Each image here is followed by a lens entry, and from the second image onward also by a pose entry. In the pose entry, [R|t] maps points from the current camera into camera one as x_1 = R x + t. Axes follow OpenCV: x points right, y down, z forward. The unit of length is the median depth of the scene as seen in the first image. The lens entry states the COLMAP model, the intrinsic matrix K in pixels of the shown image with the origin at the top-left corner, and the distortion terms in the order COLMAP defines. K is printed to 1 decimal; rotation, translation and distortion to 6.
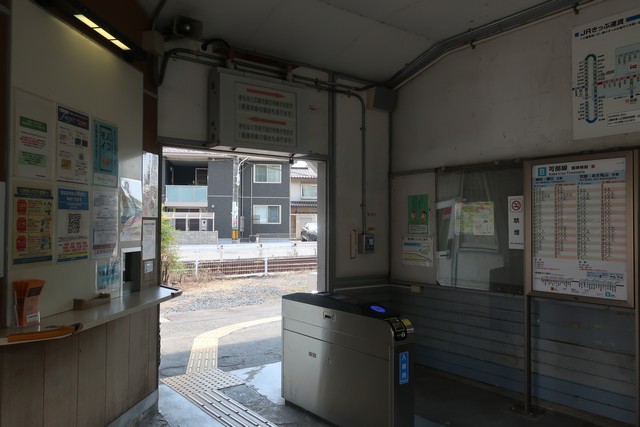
lens RADIAL K [[500.7, 0, 321.2], [0, 500.7, 215.5], [0, 0, 1]] dist [-0.009353, 0.005366]
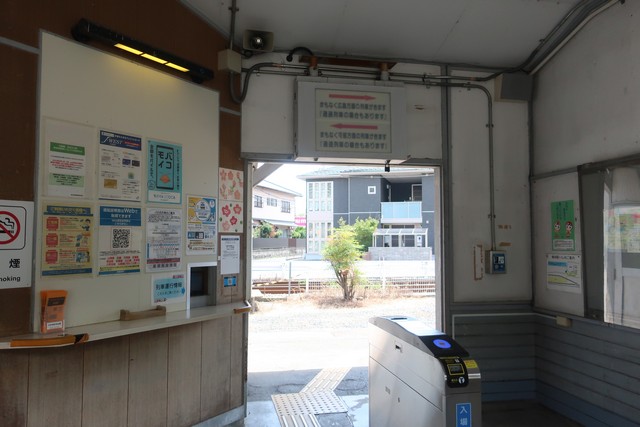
lens RADIAL K [[500.7, 0, 321.2], [0, 500.7, 215.5], [0, 0, 1]] dist [-0.009353, 0.005366]
pose [[0.898228, -0.025170, -0.438809, 0.242165], [0.011049, 0.999336, -0.034706, 0.005620], [0.439391, 0.026325, 0.897910, 0.154985]]
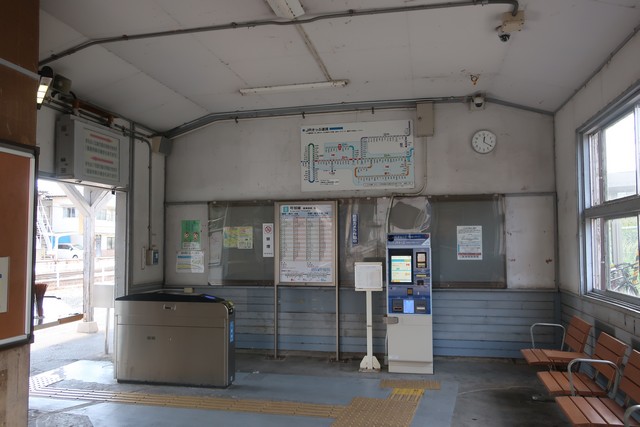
lens RADIAL K [[500.7, 0, 321.2], [0, 500.7, 215.5], [0, 0, 1]] dist [-0.009353, 0.005366]
pose [[0.761301, 0.026802, 0.647845, -0.508603], [-0.003217, 0.999289, -0.037561, -0.005043], [-0.648391, 0.026511, 0.760846, -0.314340]]
